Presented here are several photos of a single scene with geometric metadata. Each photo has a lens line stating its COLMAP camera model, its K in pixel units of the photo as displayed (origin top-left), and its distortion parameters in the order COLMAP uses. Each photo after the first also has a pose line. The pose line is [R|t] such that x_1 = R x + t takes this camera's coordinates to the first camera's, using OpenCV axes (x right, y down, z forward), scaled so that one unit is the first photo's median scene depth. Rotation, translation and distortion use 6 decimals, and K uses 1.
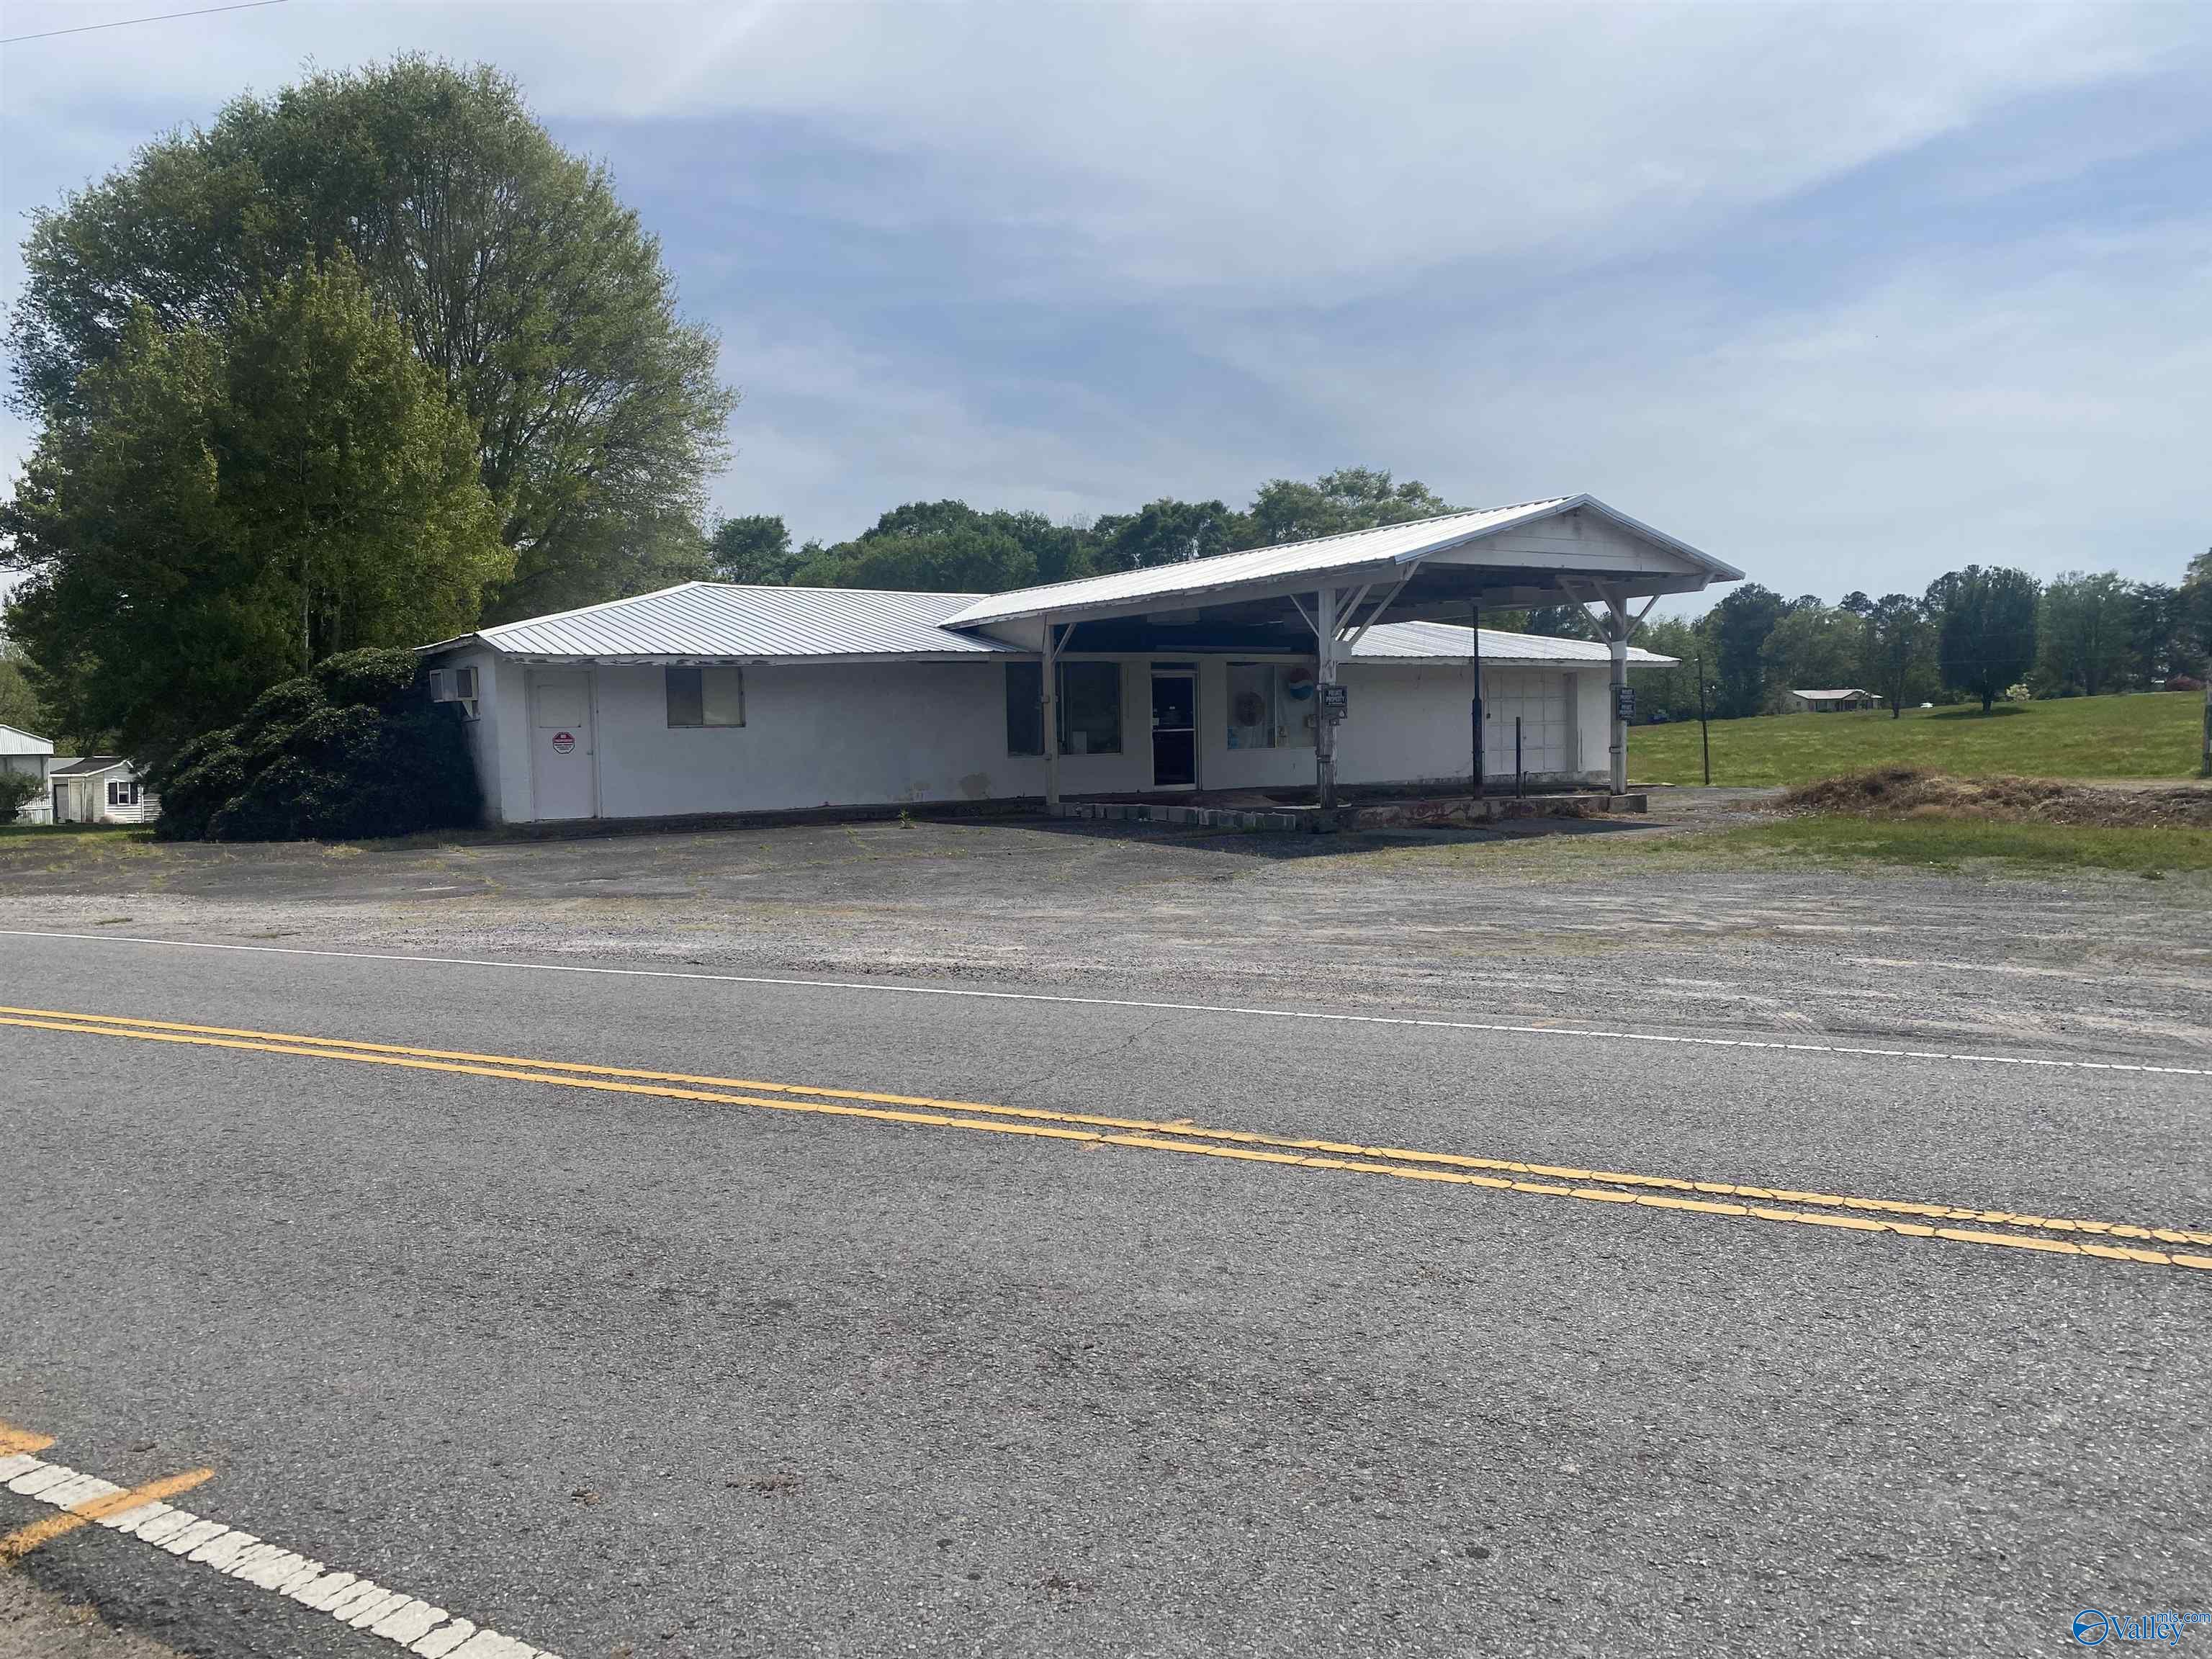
lens RADIAL K [[1708.6, 0, 1104.4], [0, 1708.6, 848.9], [0, 0, 1]] dist [0.030507, -0.037834]
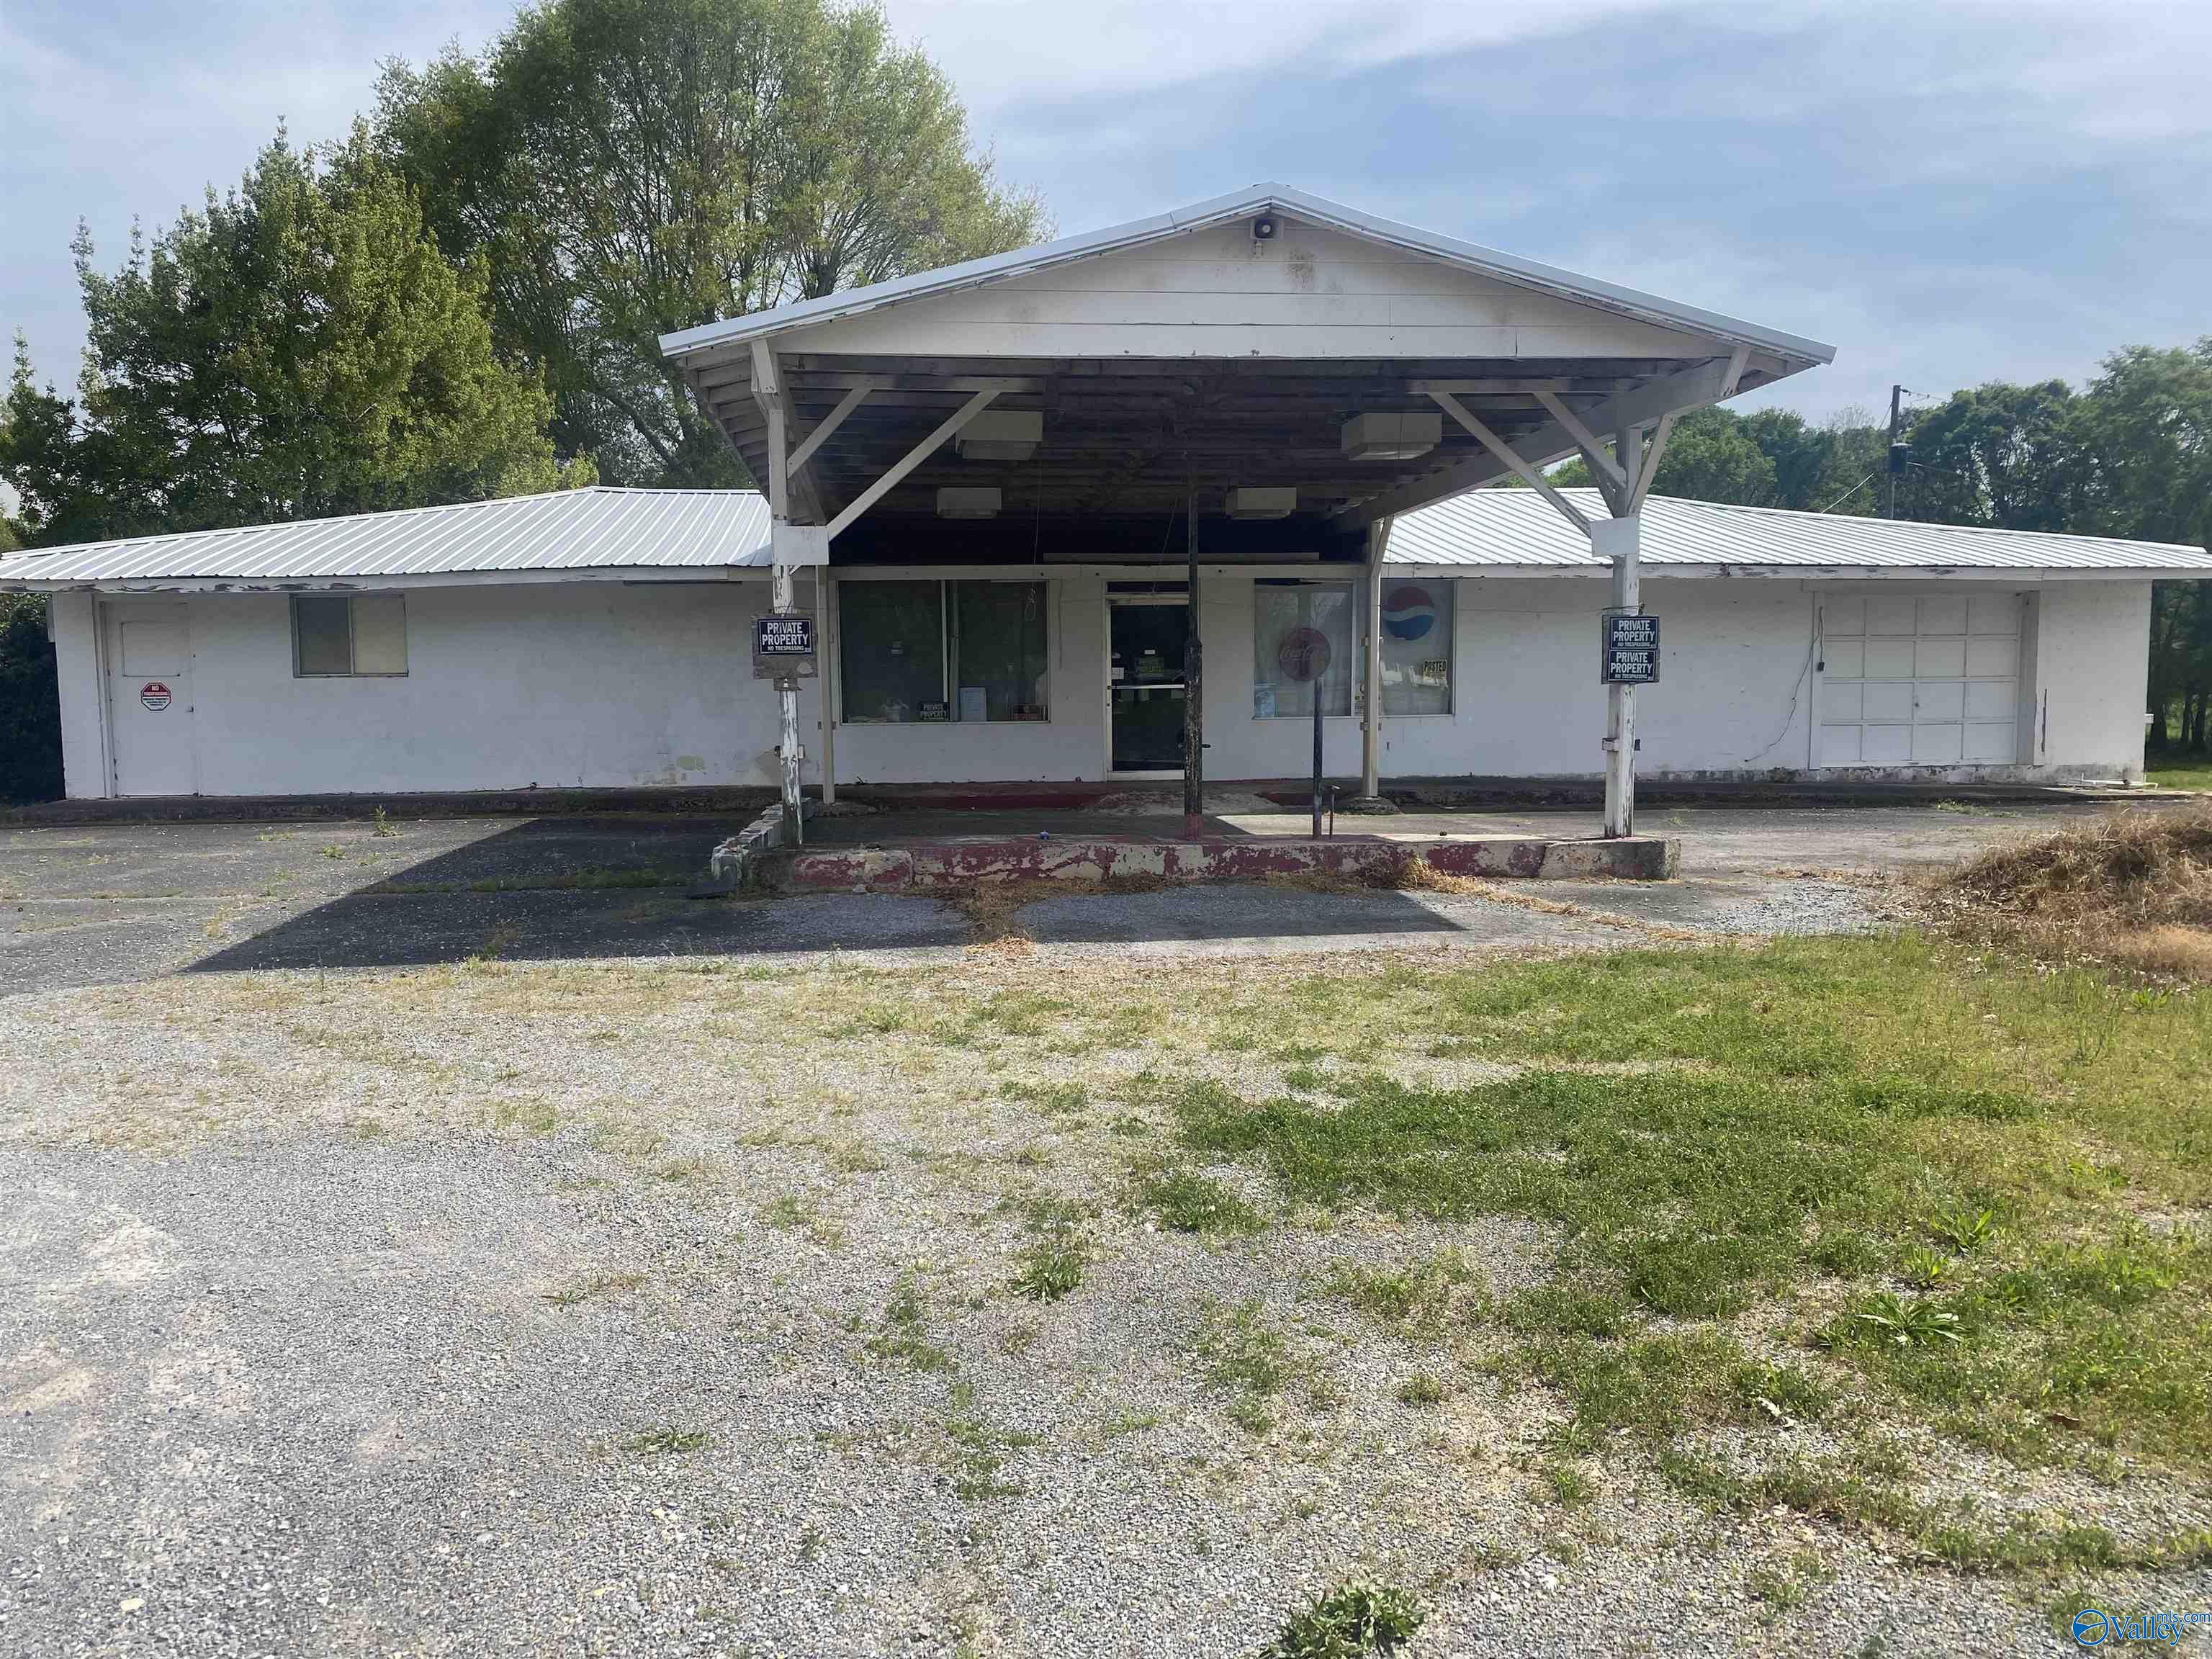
lens RADIAL K [[1708.6, 0, 1069.7], [0, 1708.6, 862.2], [0, 0, 1]] dist [0.030507, -0.037834]
pose [[0.871672, 0.063254, -0.485990, 0.337160], [-0.041682, 0.997611, 0.055083, -0.037664], [0.488313, -0.027758, 0.872227, 0.418570]]
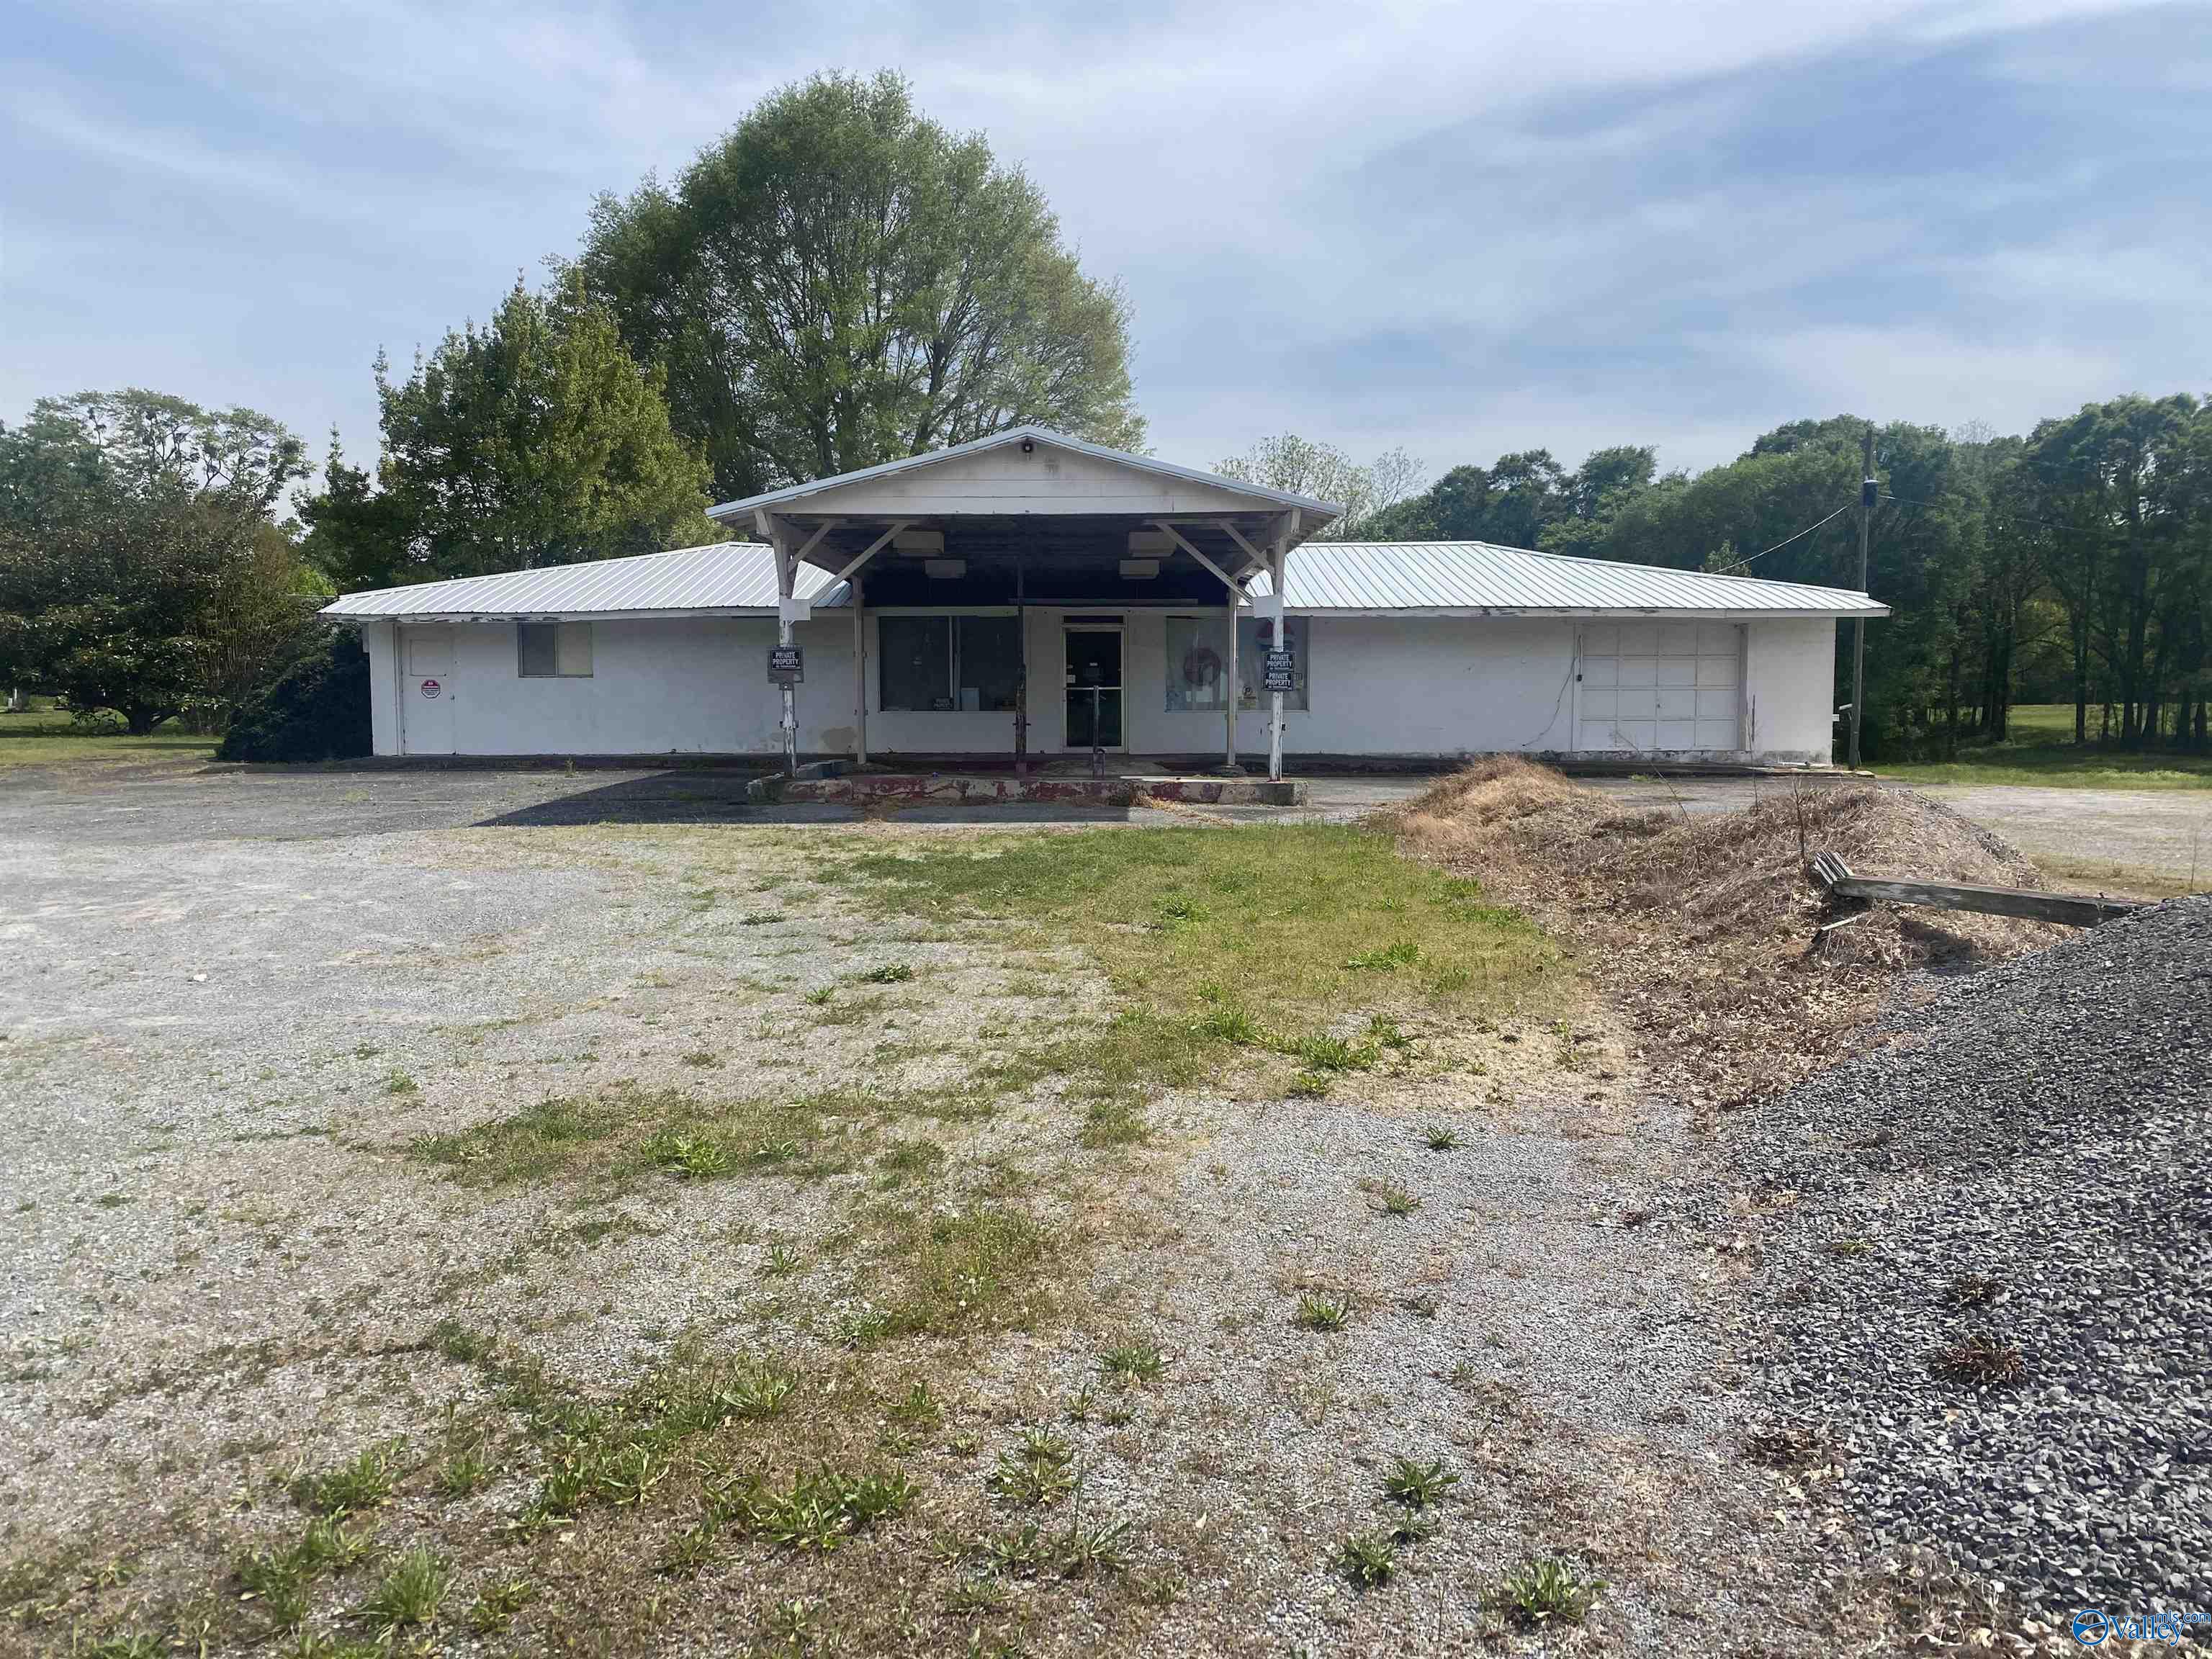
lens RADIAL K [[1708.6, 0, 1112.5], [0, 1708.6, 821.2], [0, 0, 1]] dist [0.030507, -0.037834]
pose [[0.824309, 0.066381, -0.562235, 0.584830], [-0.054199, 0.997794, 0.038344, -0.033384], [0.563540, -0.001134, 0.826088, 0.234124]]
